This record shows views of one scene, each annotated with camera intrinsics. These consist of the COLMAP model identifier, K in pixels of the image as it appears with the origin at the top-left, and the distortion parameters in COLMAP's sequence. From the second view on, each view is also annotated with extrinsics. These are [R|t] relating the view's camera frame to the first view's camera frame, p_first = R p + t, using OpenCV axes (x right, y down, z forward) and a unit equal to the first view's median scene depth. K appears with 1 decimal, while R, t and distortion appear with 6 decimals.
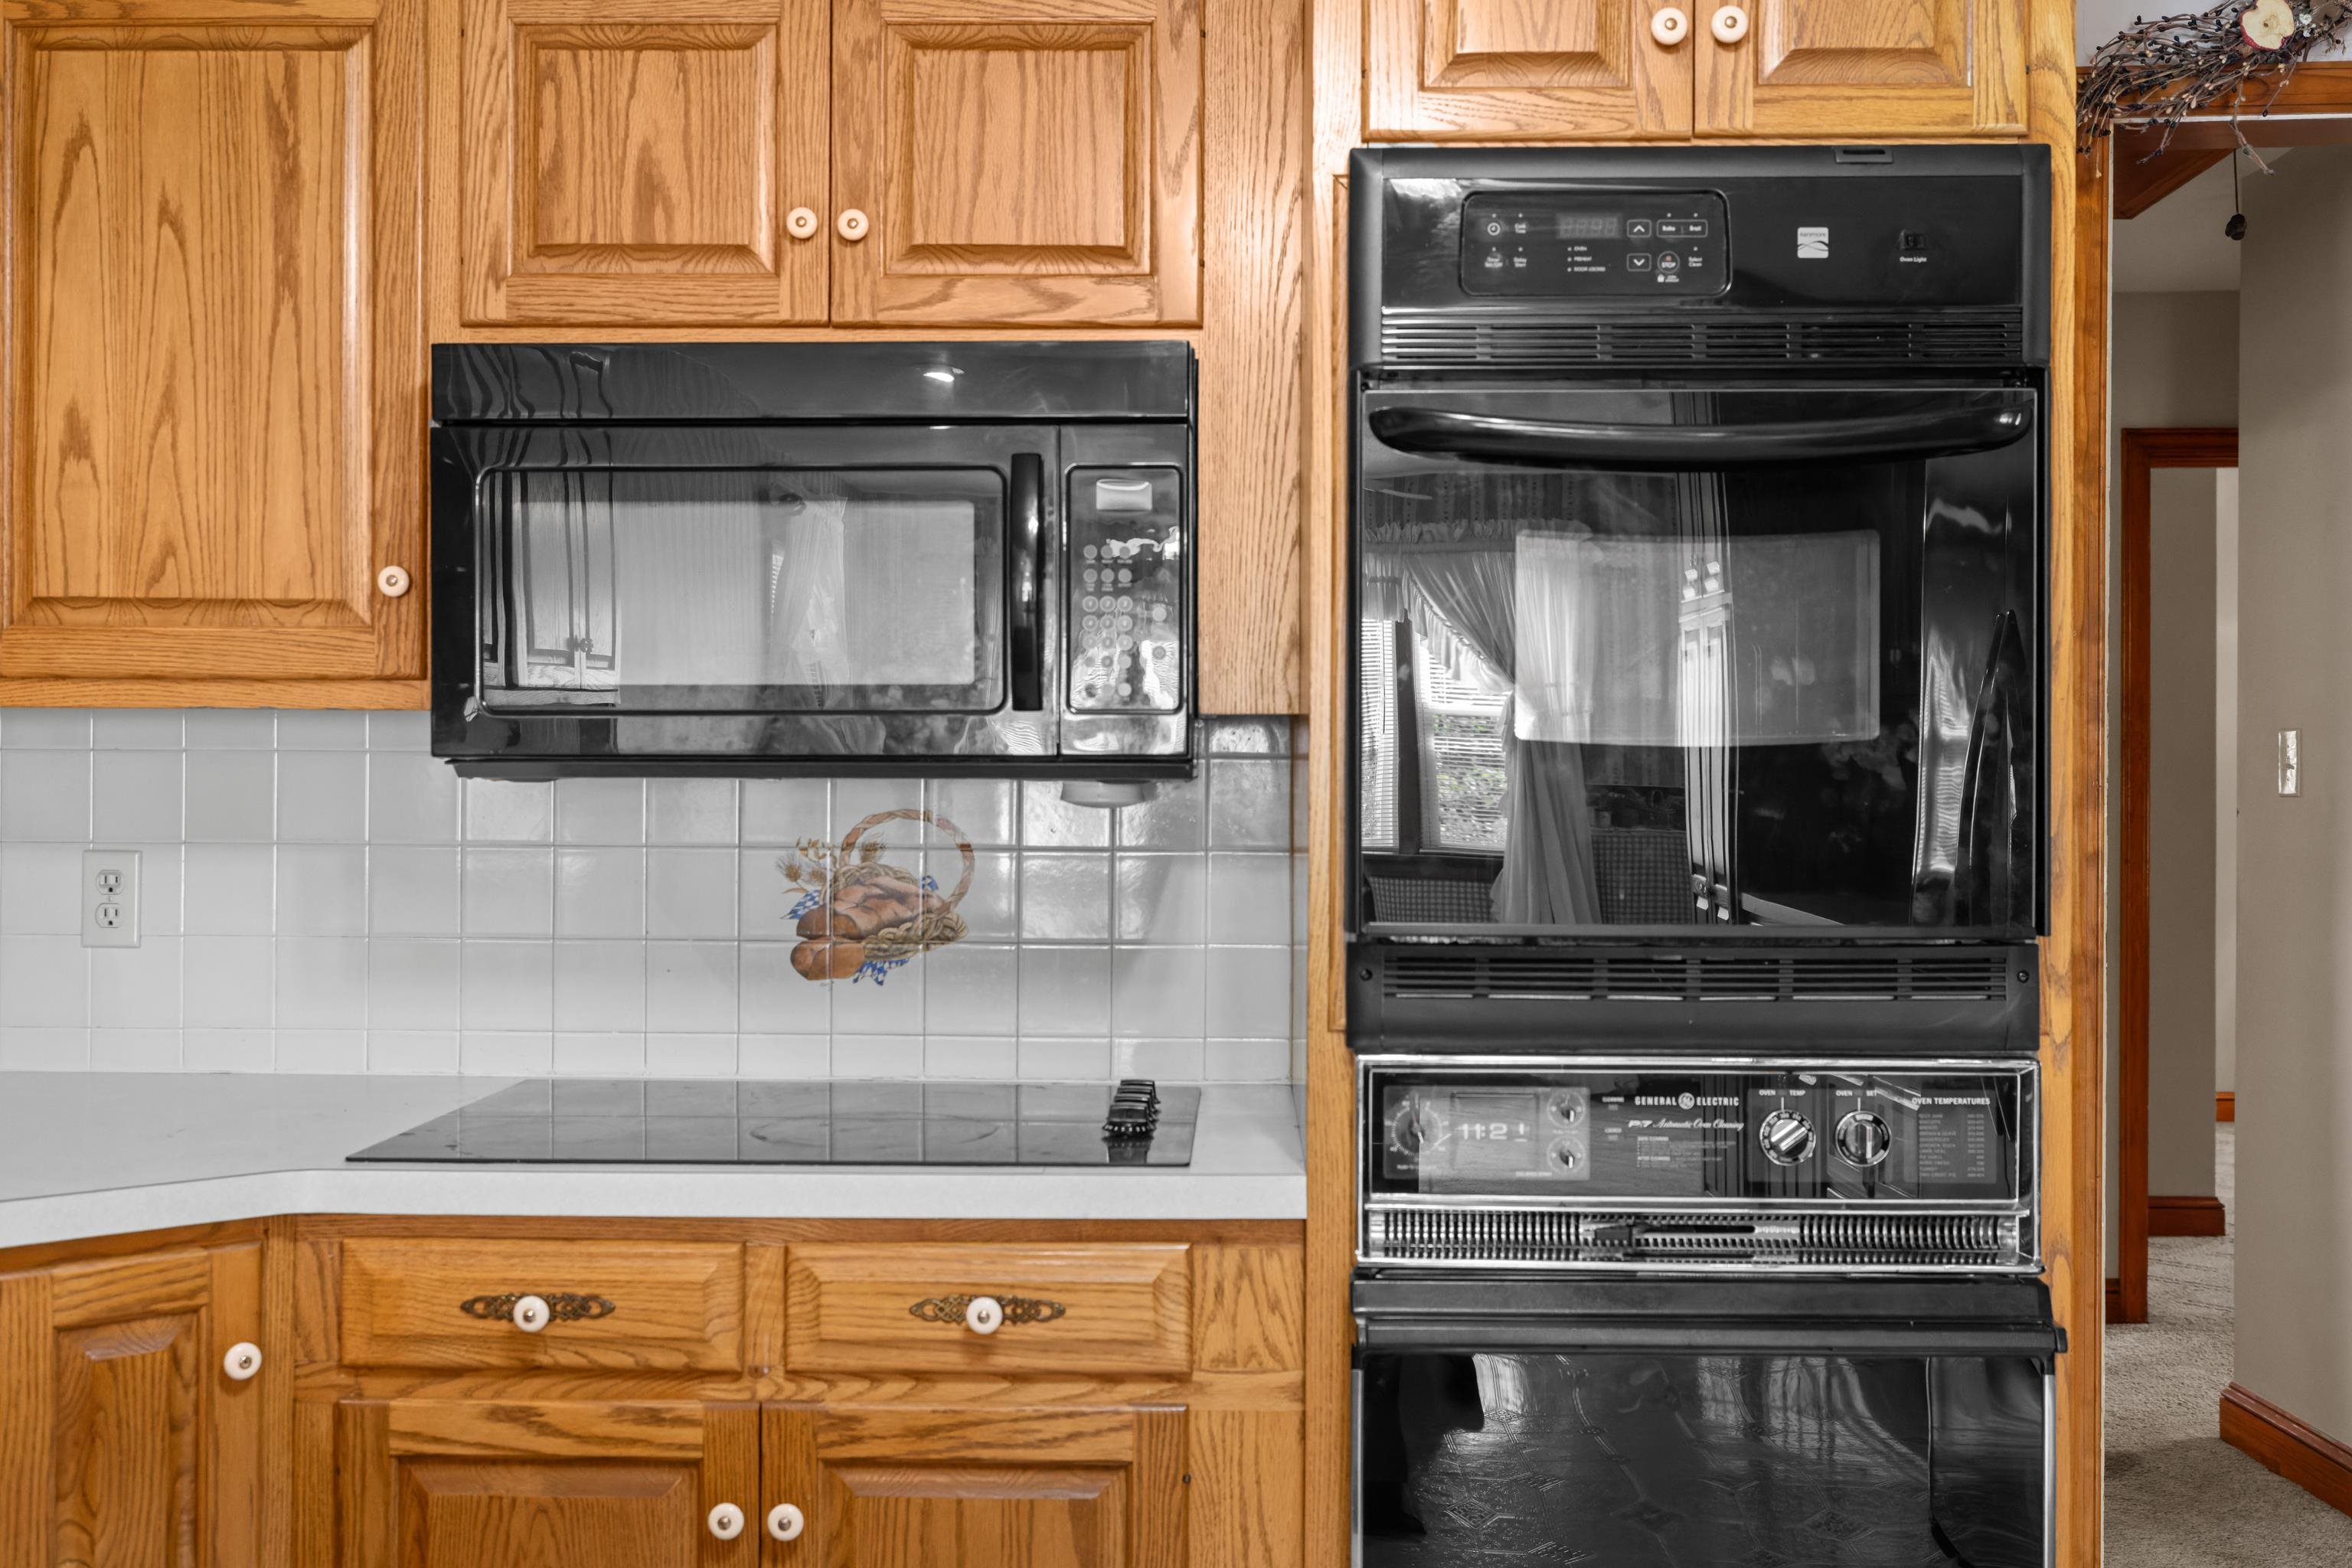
lens RADIAL K [[2283.1, 0, 1146.9], [0, 2283.1, 775.7], [0, 0, 1]] dist [0.001853, -0.002876]
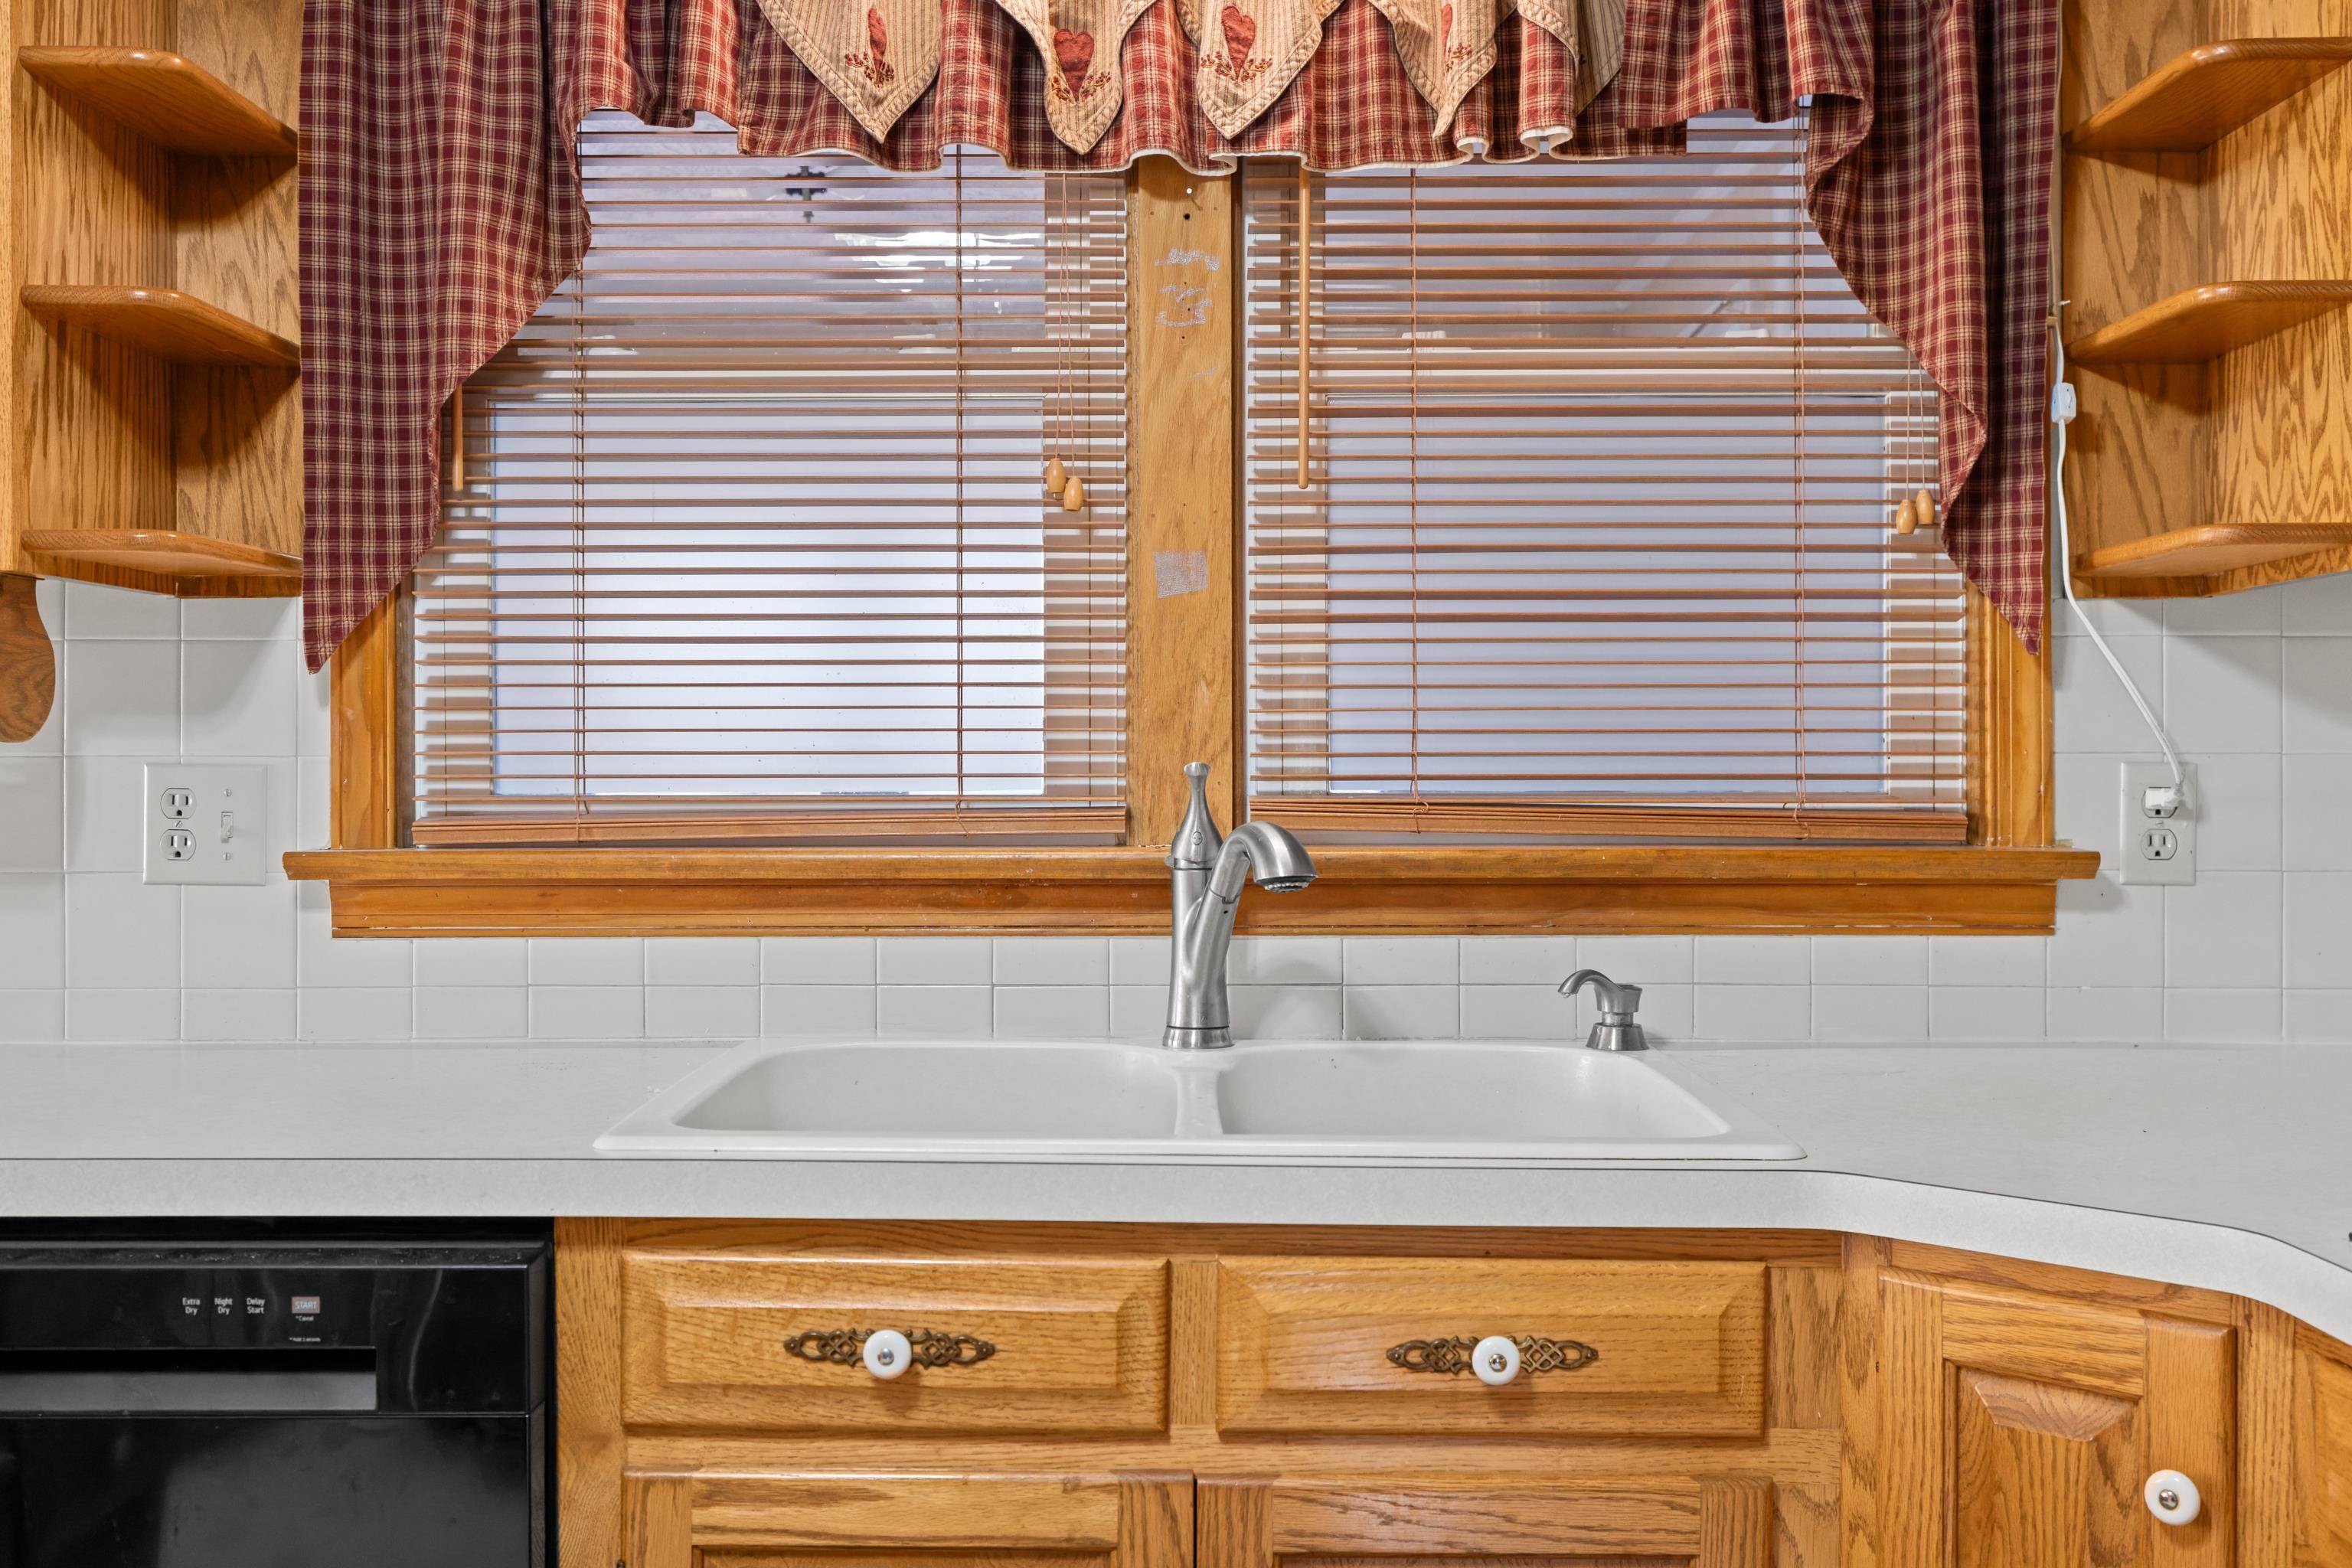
lens RADIAL K [[2307.9, 0, 1220.5], [0, 2307.9, 766.7], [0, 0, 1]] dist [0.002064, 0.003161]
pose [[0.038728, -0.005600, -0.999234, 0.258015], [0.007199, 0.999960, -0.005325, 0.042141], [0.999224, -0.006987, 0.038767, 0.664252]]
